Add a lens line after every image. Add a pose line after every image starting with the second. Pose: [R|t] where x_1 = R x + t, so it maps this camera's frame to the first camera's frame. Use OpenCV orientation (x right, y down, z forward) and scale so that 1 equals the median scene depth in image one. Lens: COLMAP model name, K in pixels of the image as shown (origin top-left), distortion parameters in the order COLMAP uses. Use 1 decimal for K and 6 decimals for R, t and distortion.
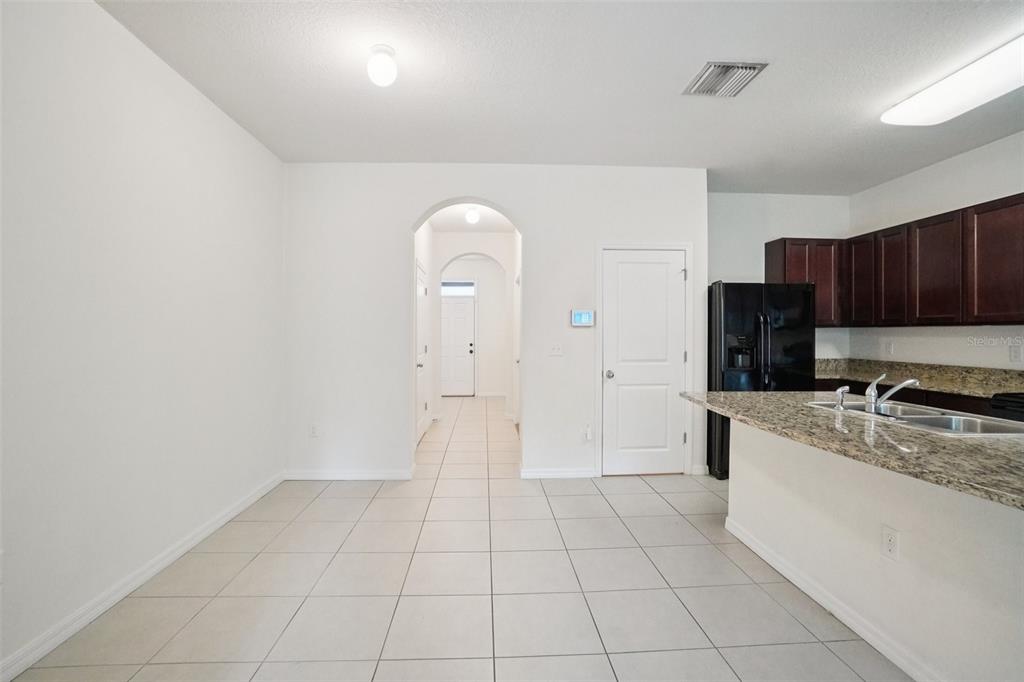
lens RADIAL K [[457.4, 0, 505.9], [0, 457.4, 336.9], [0, 0, 1]] dist [-0.057509, 0.020208]
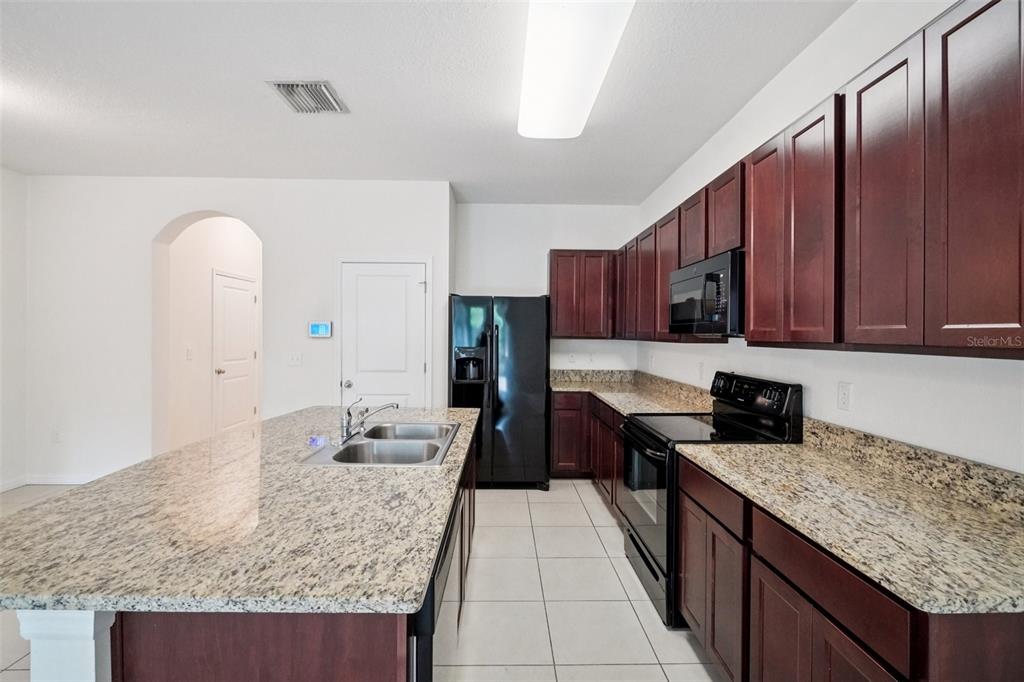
lens RADIAL K [[447.2, 0, 513.9], [0, 447.2, 332.8], [0, 0, 1]] dist [0.000359, -0.000669]
pose [[0.999700, 0.008225, -0.023086, 0.628493], [-0.008405, 0.999935, -0.007686, -0.029221], [0.023021, 0.007878, 0.999704, 0.001132]]
